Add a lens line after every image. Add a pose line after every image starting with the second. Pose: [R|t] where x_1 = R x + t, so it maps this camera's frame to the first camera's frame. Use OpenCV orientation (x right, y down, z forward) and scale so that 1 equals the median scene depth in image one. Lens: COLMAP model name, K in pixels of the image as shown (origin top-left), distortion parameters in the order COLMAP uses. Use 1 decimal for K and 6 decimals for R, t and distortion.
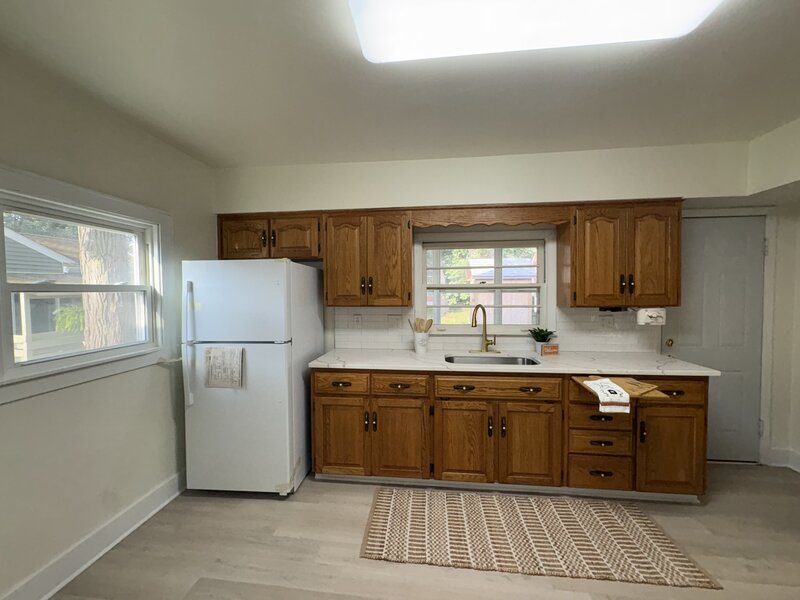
lens RADIAL K [[318.9, 0, 398.9], [0, 318.9, 301.7], [0, 0, 1]] dist [-0.000704, 0.000485]
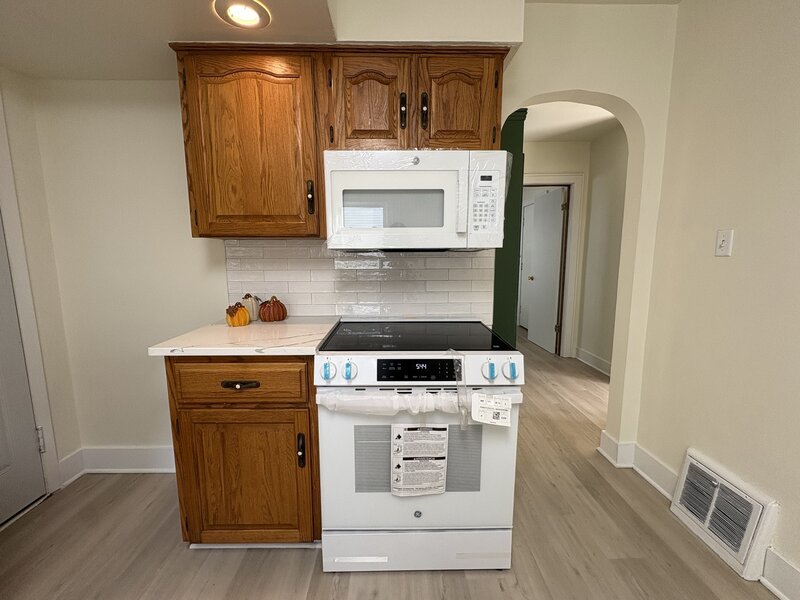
lens RADIAL K [[341.7, 0, 398.3], [0, 341.7, 301.7], [0, 0, 1]] dist [-0.002427, 0.001183]
pose [[-0.134684, -0.124322, 0.983059, 0.467764], [0.039643, 0.990628, 0.130710, 0.076006], [-0.990095, 0.056576, -0.128493, 0.421967]]
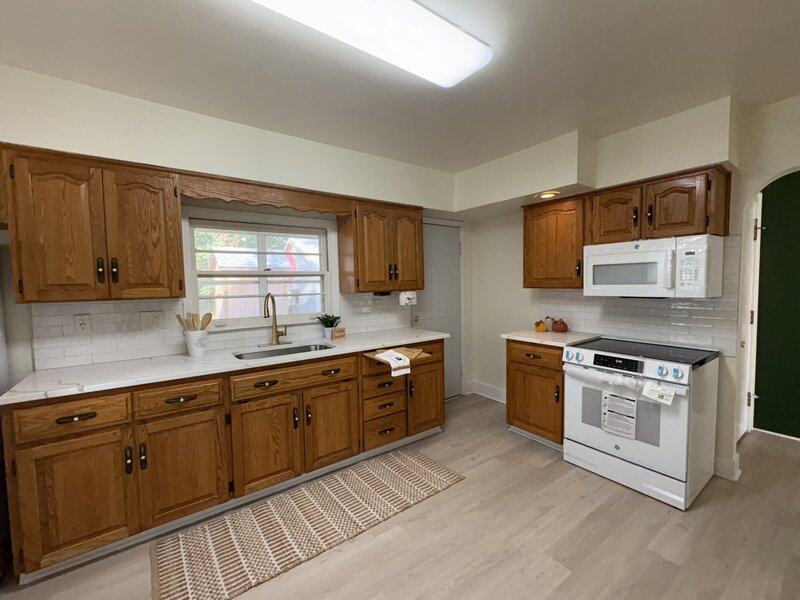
lens RADIAL K [[341.7, 0, 398.9], [0, 341.7, 302.5], [0, 0, 1]] dist [-0.002427, 0.001183]
pose [[0.734728, -0.045560, 0.676830, -0.157491], [0.035884, 0.998955, 0.028290, 0.024225], [-0.677412, 0.003502, 0.735595, 0.030440]]
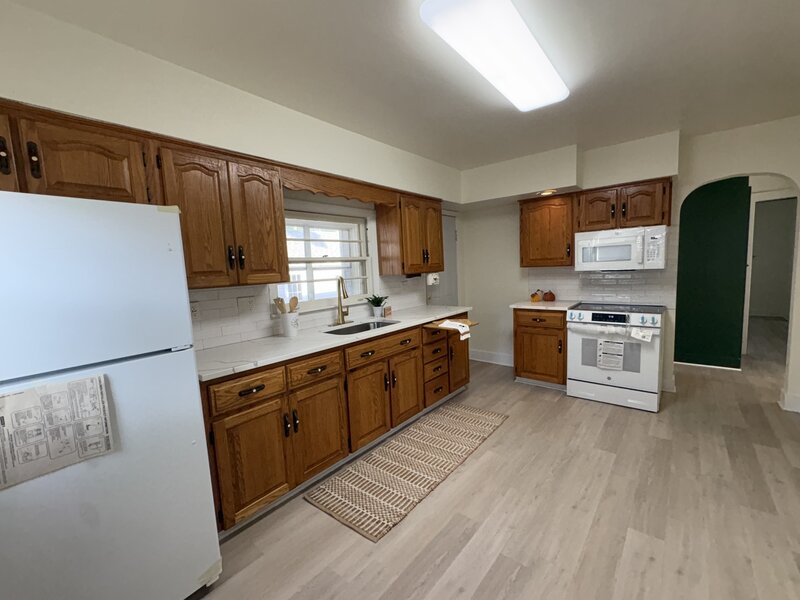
lens RADIAL K [[341.7, 0, 397.9], [0, 341.7, 302.8], [0, 0, 1]] dist [-0.002427, 0.001183]
pose [[0.544356, -0.105543, 0.832188, -0.632527], [0.070719, 0.994296, 0.079843, 0.019496], [-0.835868, 0.015389, 0.548715, 0.287801]]
